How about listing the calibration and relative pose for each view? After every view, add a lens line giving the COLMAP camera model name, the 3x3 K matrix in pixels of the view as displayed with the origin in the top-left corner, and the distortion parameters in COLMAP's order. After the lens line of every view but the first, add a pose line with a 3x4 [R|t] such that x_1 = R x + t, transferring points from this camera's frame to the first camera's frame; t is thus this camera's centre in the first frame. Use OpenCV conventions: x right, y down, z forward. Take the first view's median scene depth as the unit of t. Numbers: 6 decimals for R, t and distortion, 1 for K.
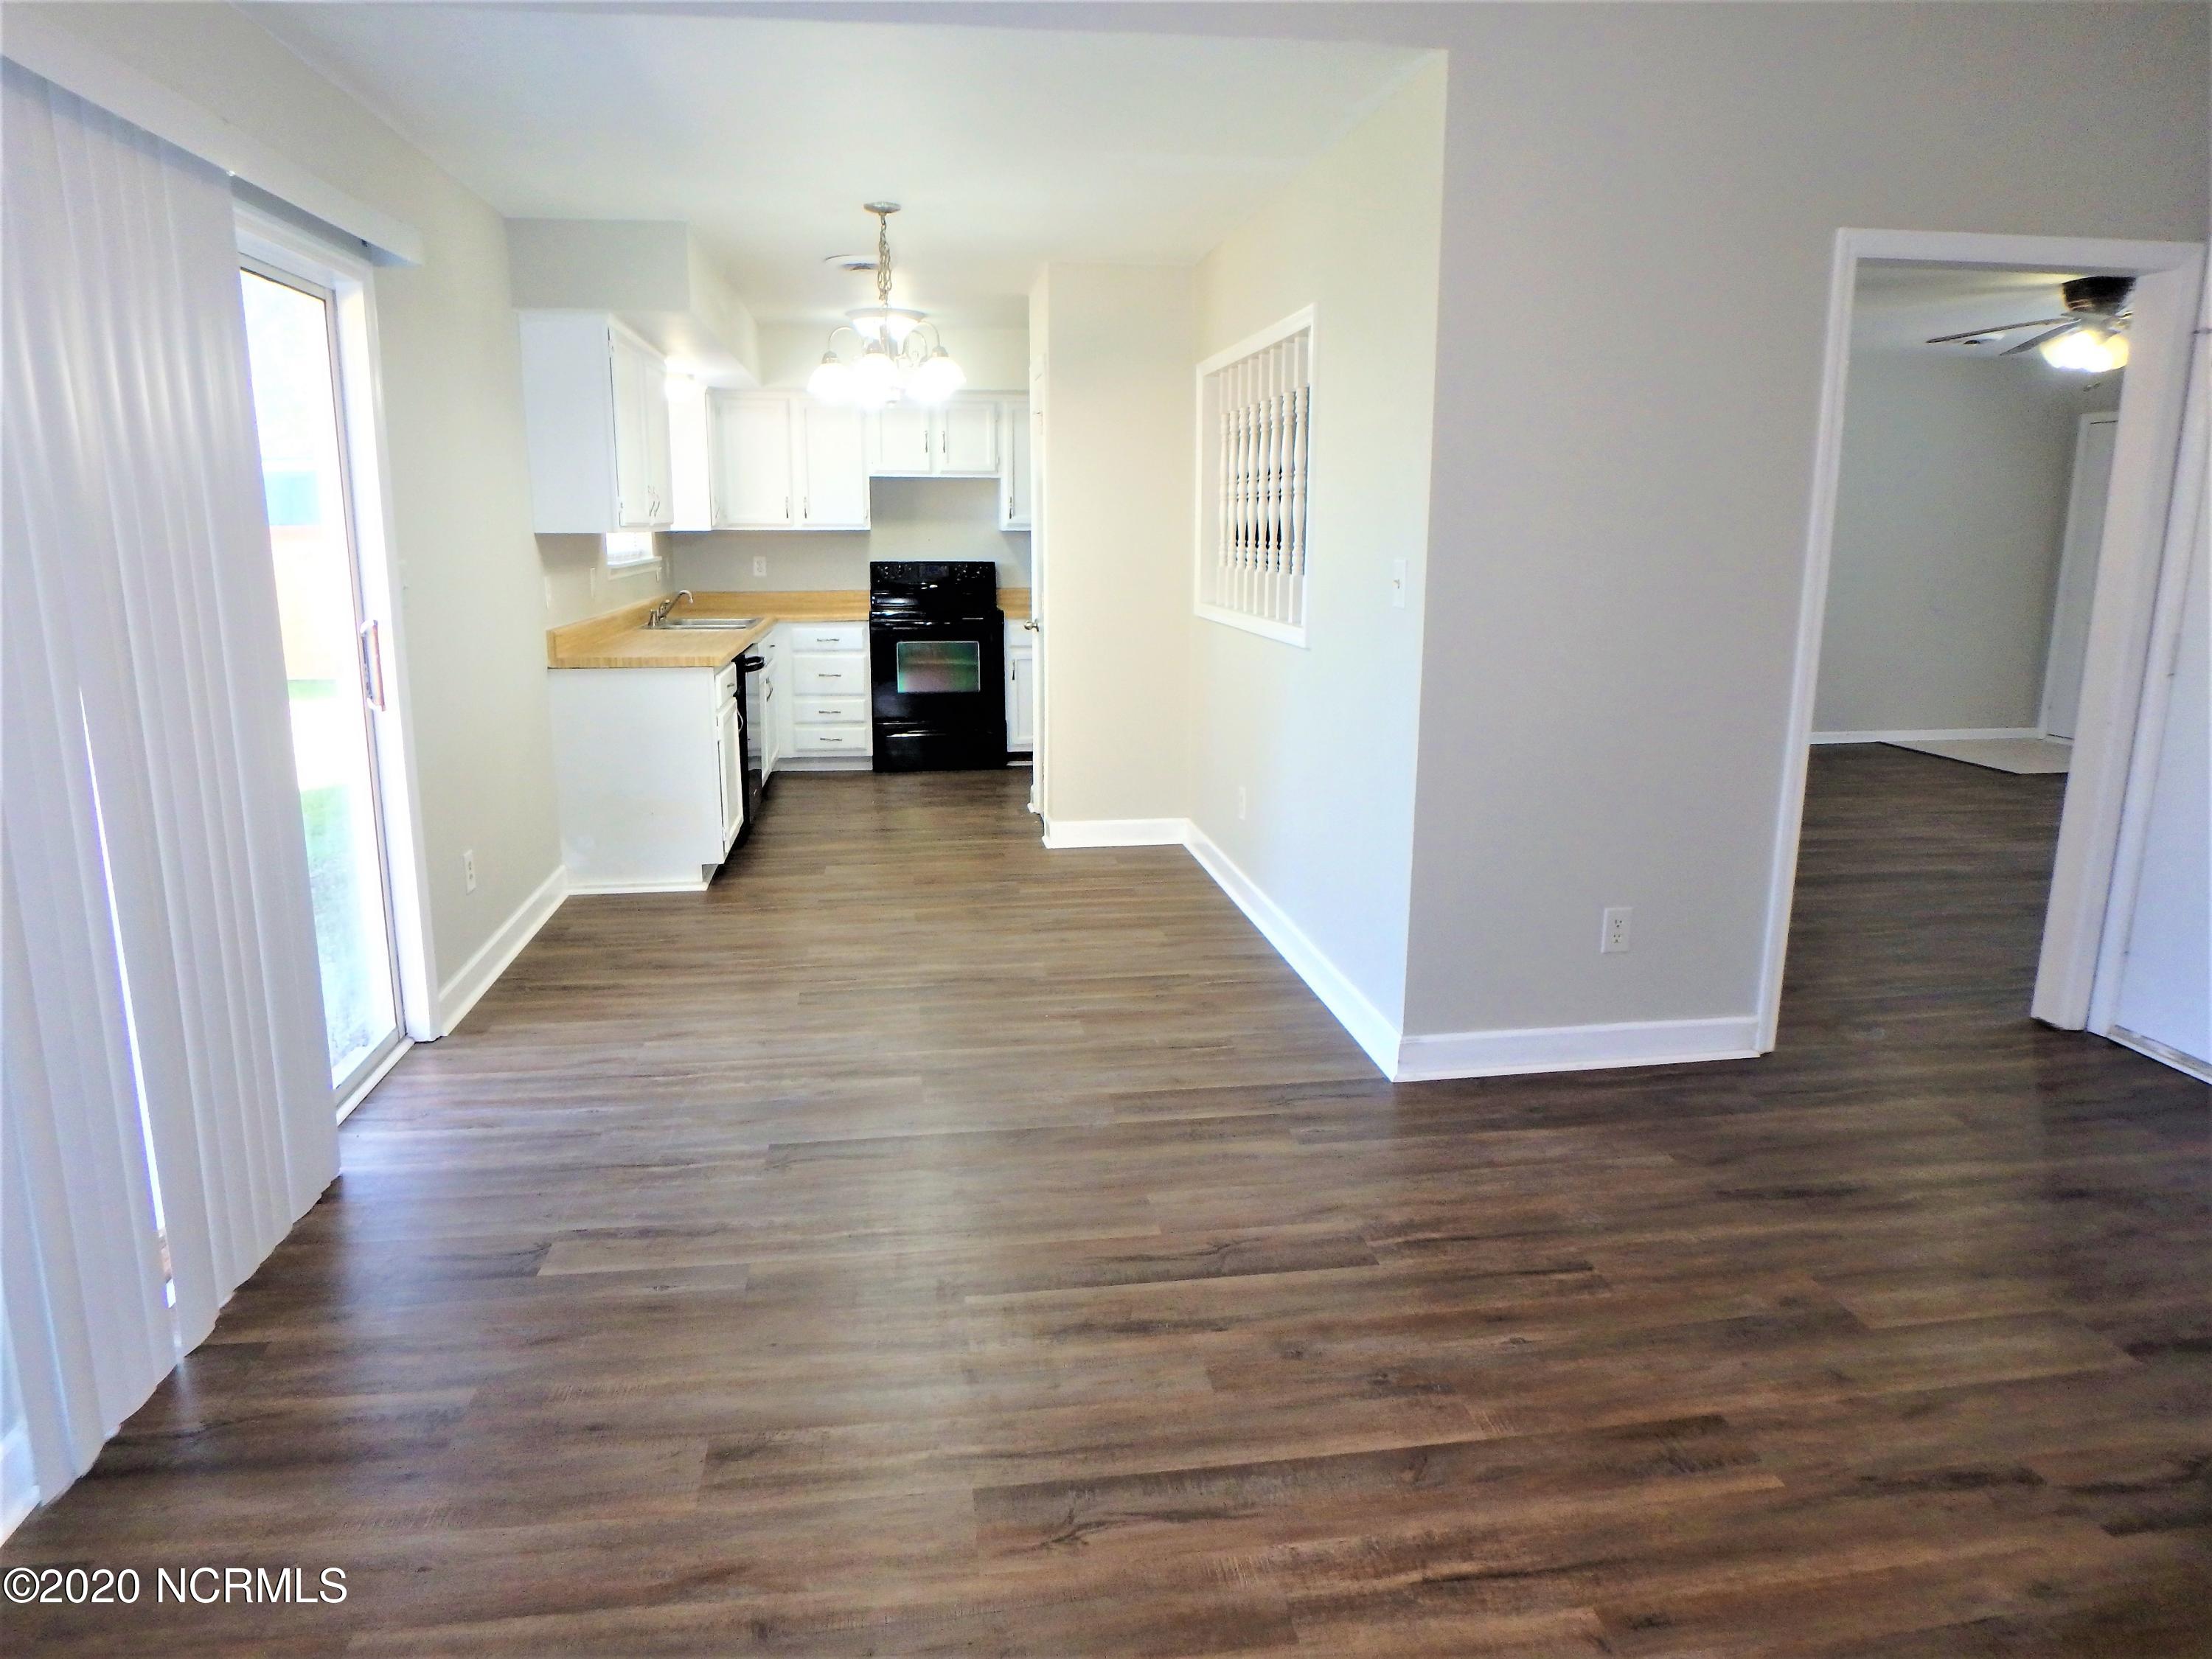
lens RADIAL K [[1367.7, 0, 1098.6], [0, 1367.7, 819.7], [0, 0, 1]] dist [-0.040557, 0.006482]
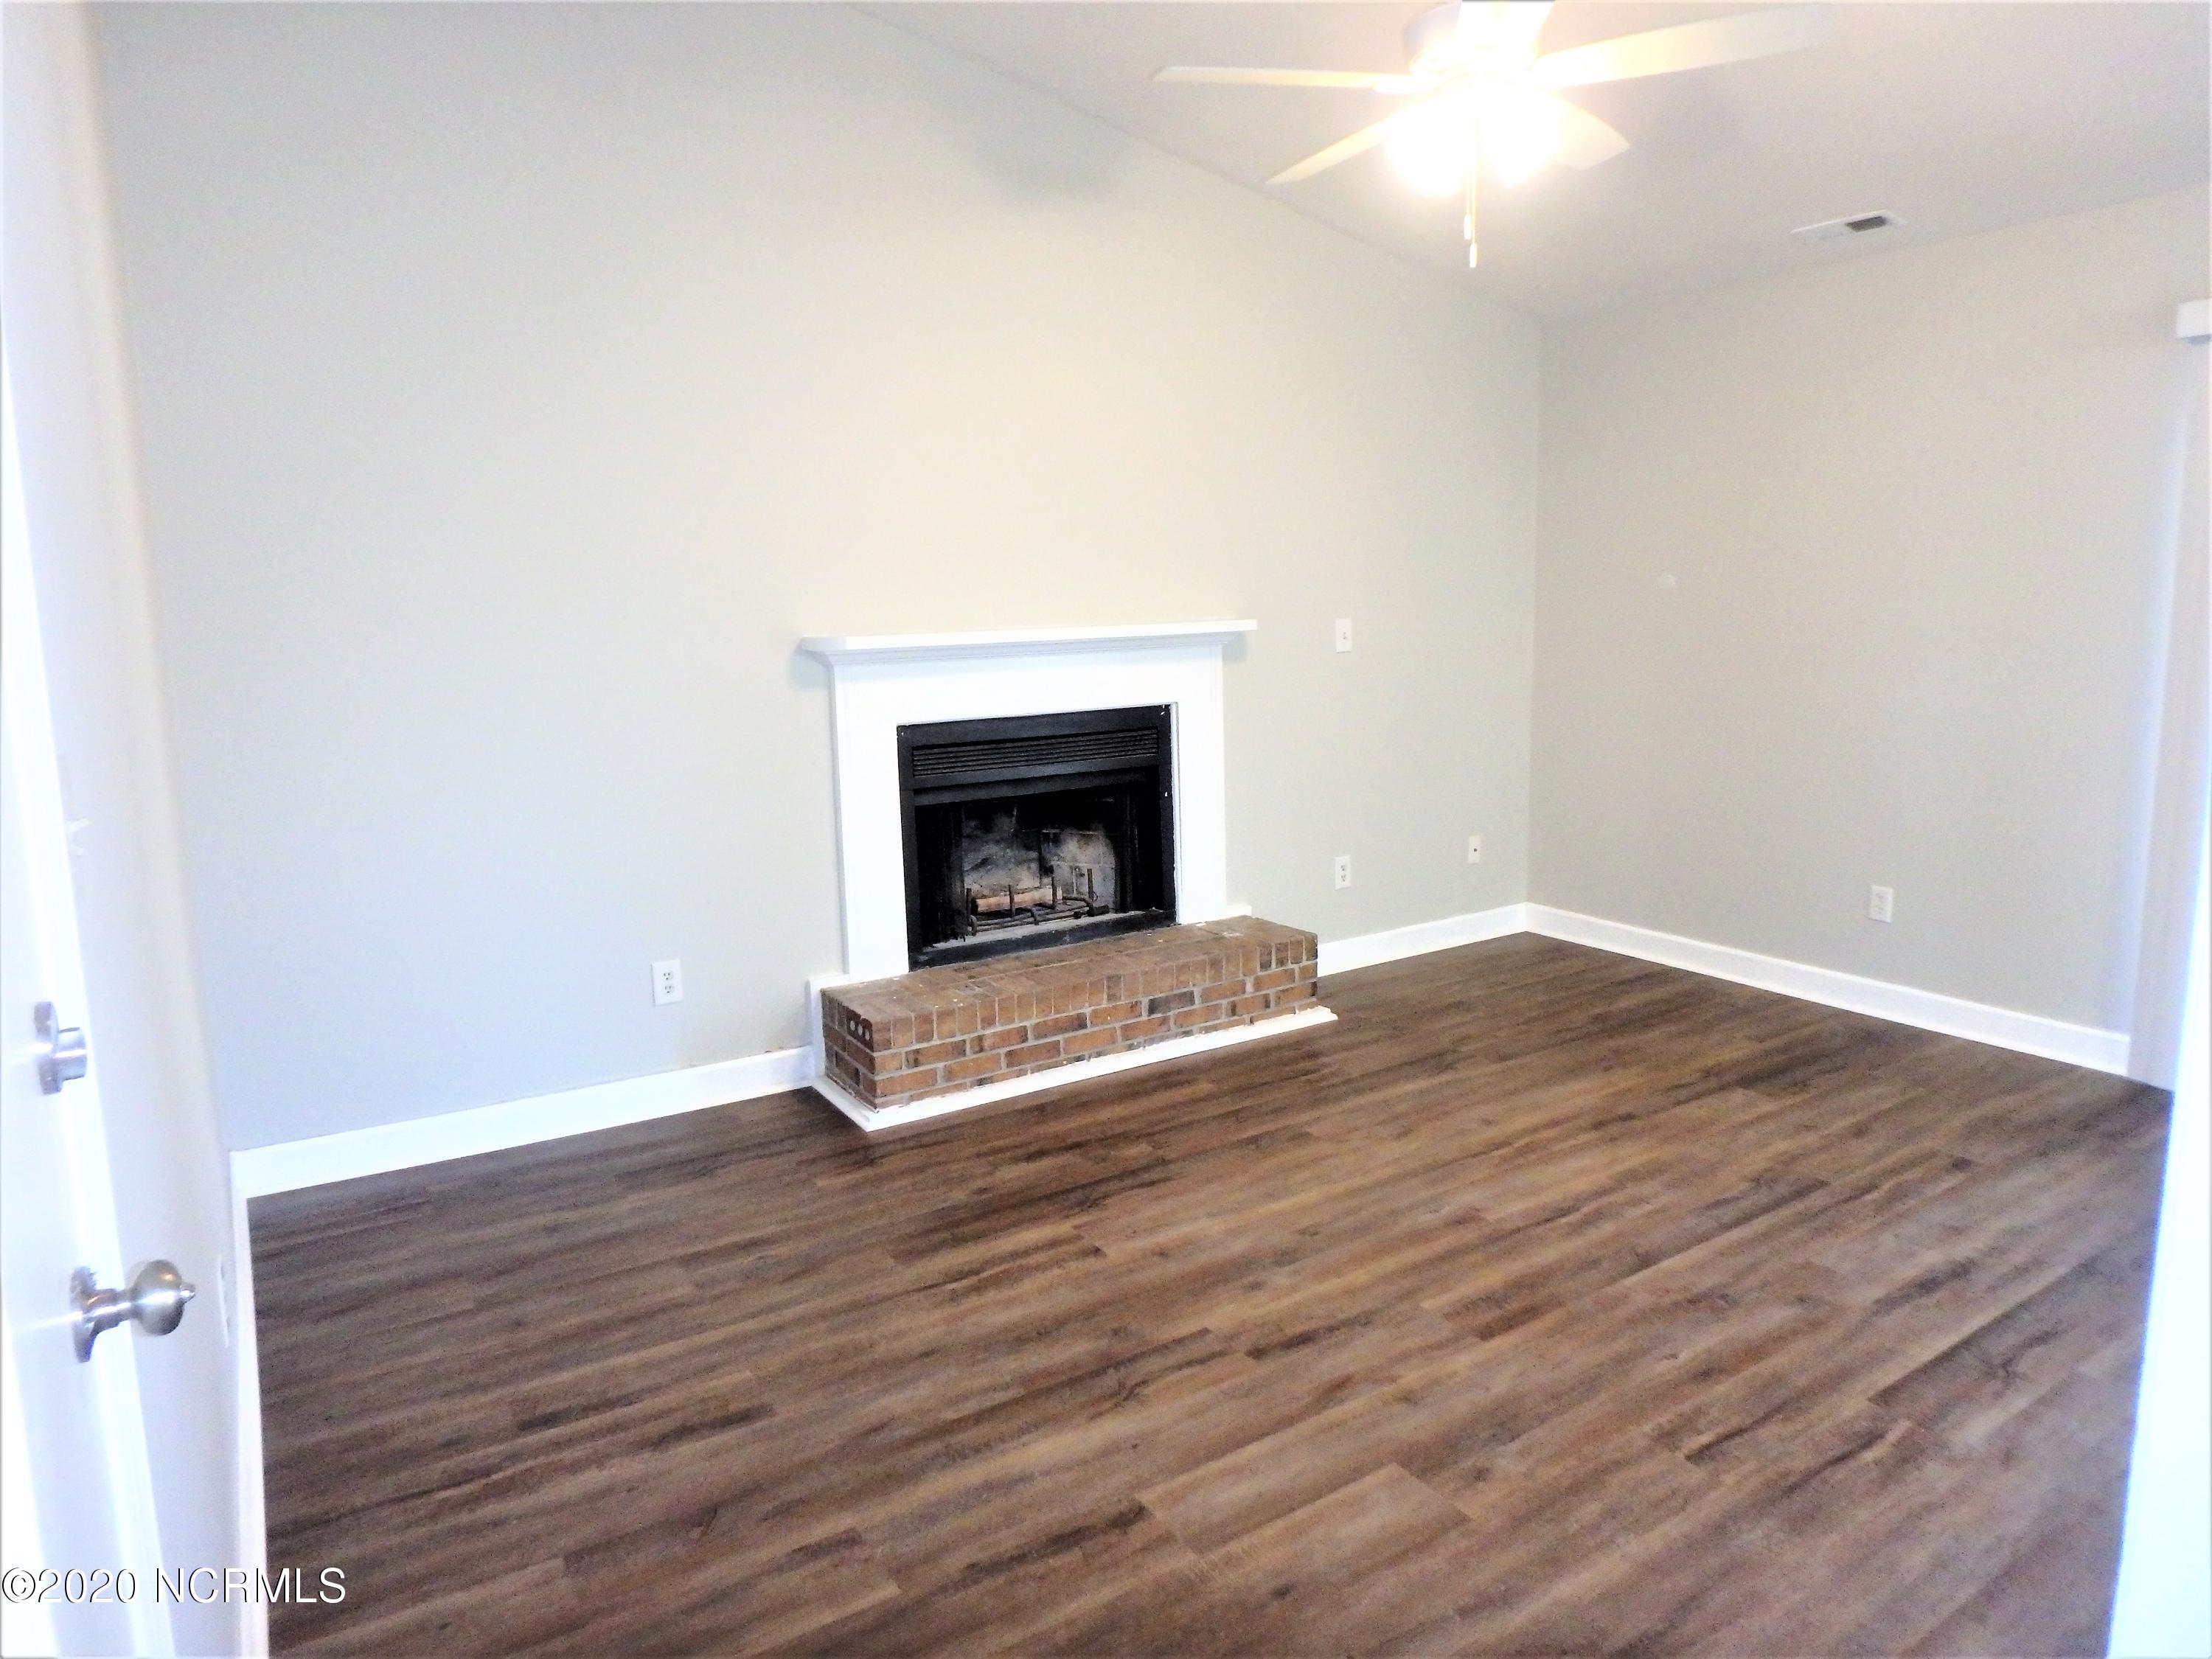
lens RADIAL K [[1367.7, 0, 1106.1], [0, 1367.7, 828.0], [0, 0, 1]] dist [-0.040557, 0.006482]
pose [[-0.911176, 0.083541, -0.403459, 1.215697], [-0.070998, 0.932745, 0.353477, -0.377428], [0.405854, 0.350724, -0.843964, 1.726020]]
